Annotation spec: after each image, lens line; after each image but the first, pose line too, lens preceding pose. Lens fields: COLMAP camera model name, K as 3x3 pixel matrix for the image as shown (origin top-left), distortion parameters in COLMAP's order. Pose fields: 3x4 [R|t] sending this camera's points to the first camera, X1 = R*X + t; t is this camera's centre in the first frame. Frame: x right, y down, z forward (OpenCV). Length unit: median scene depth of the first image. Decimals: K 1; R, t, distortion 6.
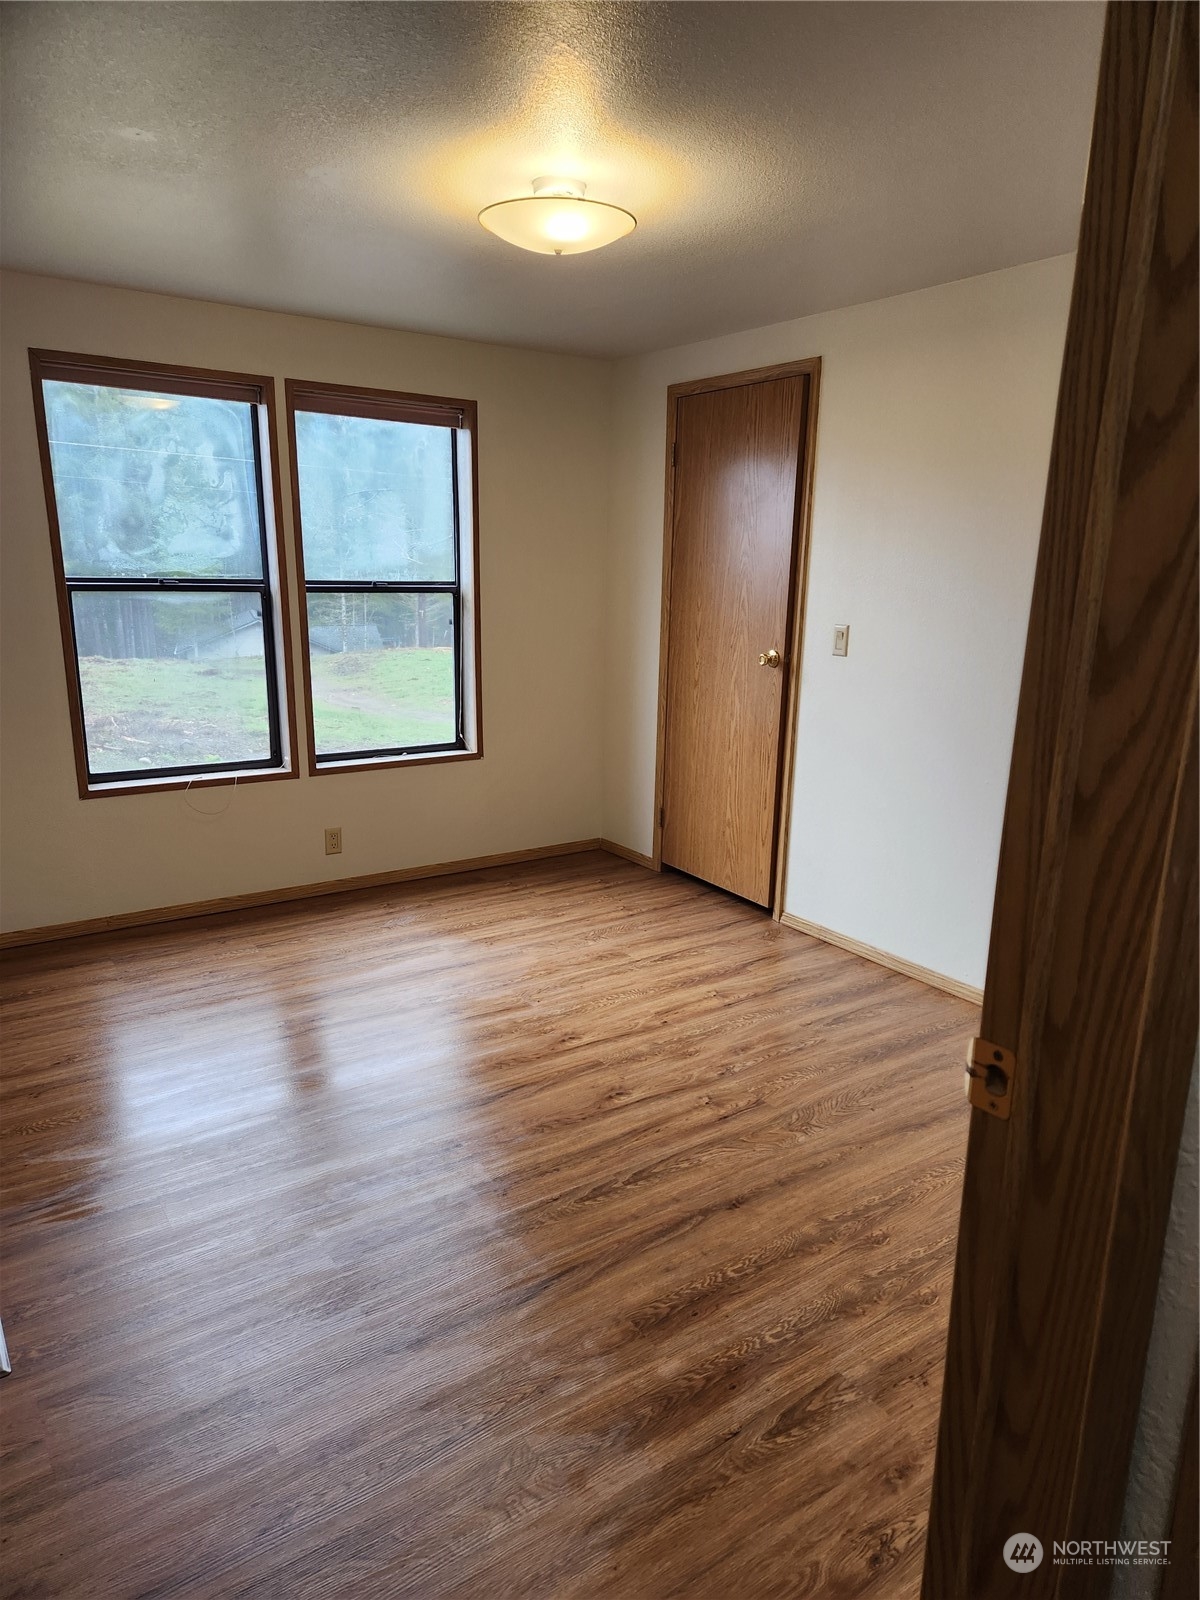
lens RADIAL K [[1056.1, 0, 589.7], [0, 1056.1, 812.7], [0, 0, 1]] dist [0.090792, -0.078060]
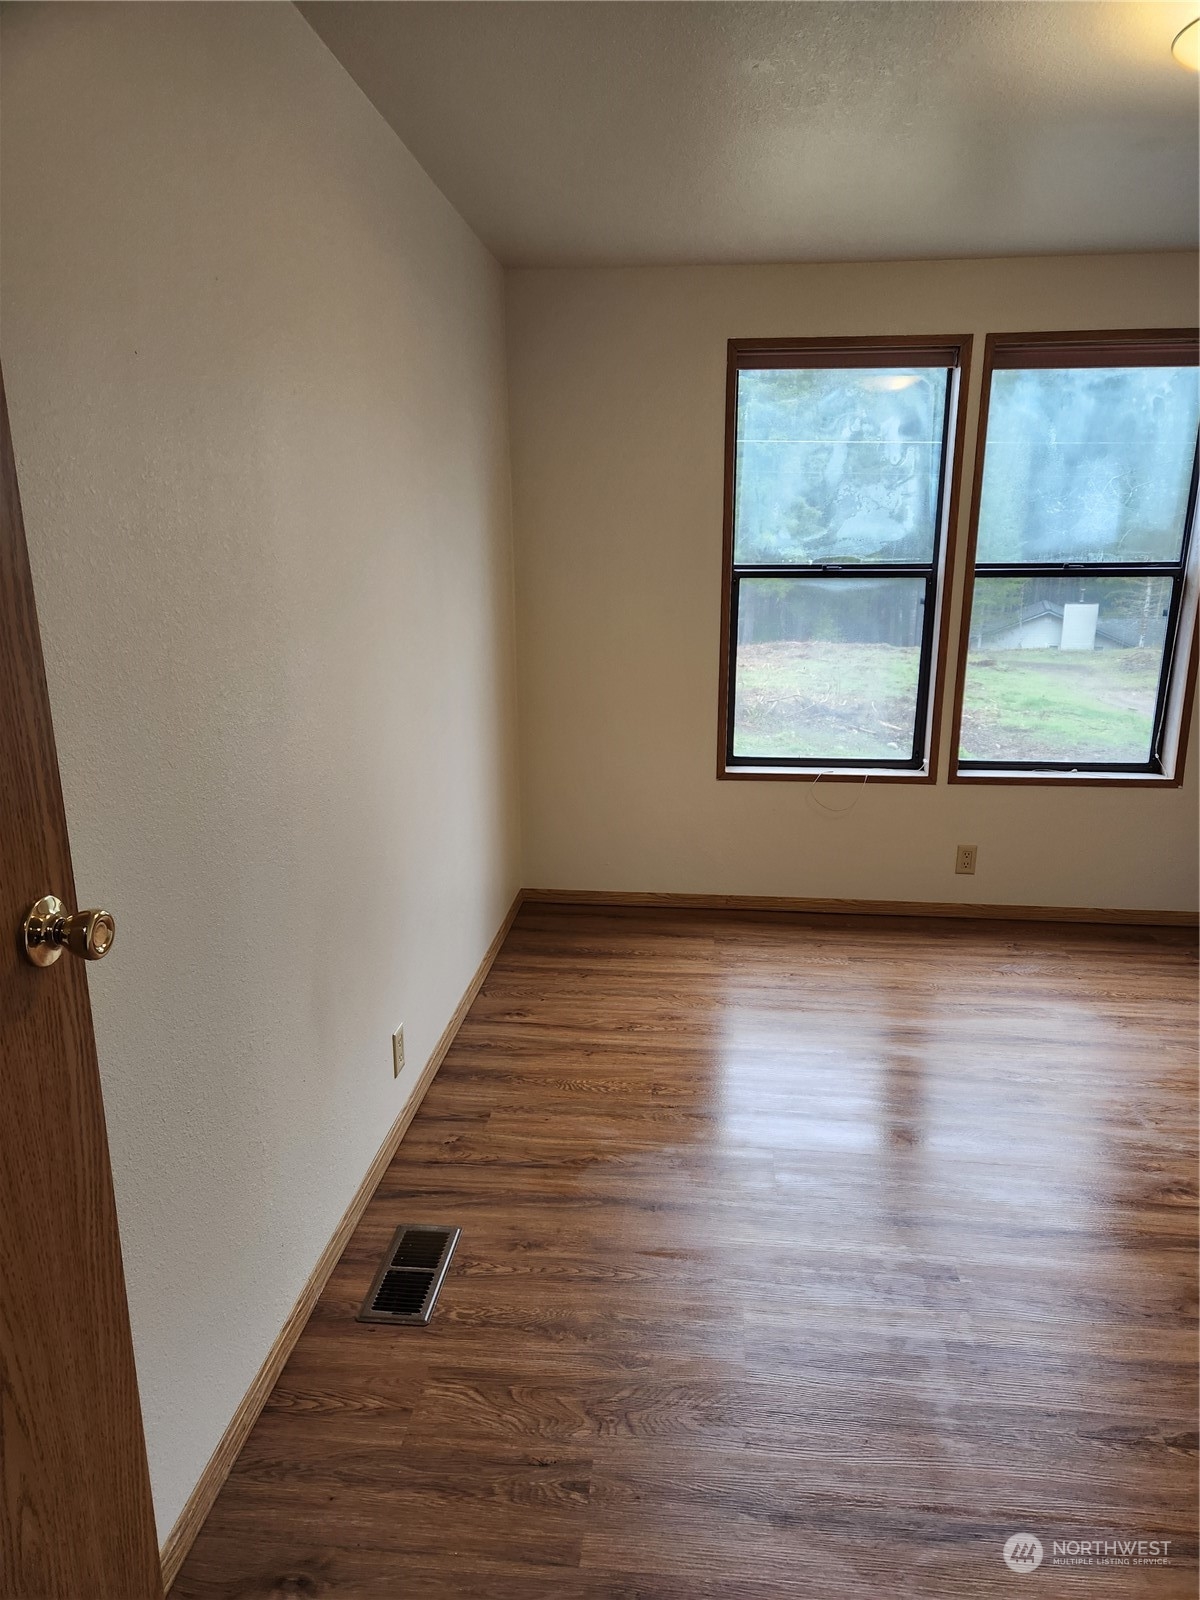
lens RADIAL K [[1056.1, 0, 589.7], [0, 1056.1, 812.7], [0, 0, 1]] dist [0.090792, -0.078060]
pose [[0.771014, 0.142405, -0.620692, 0.068050], [-0.137085, 0.988941, 0.056607, -0.020924], [0.621889, 0.041443, 0.782008, 0.119867]]
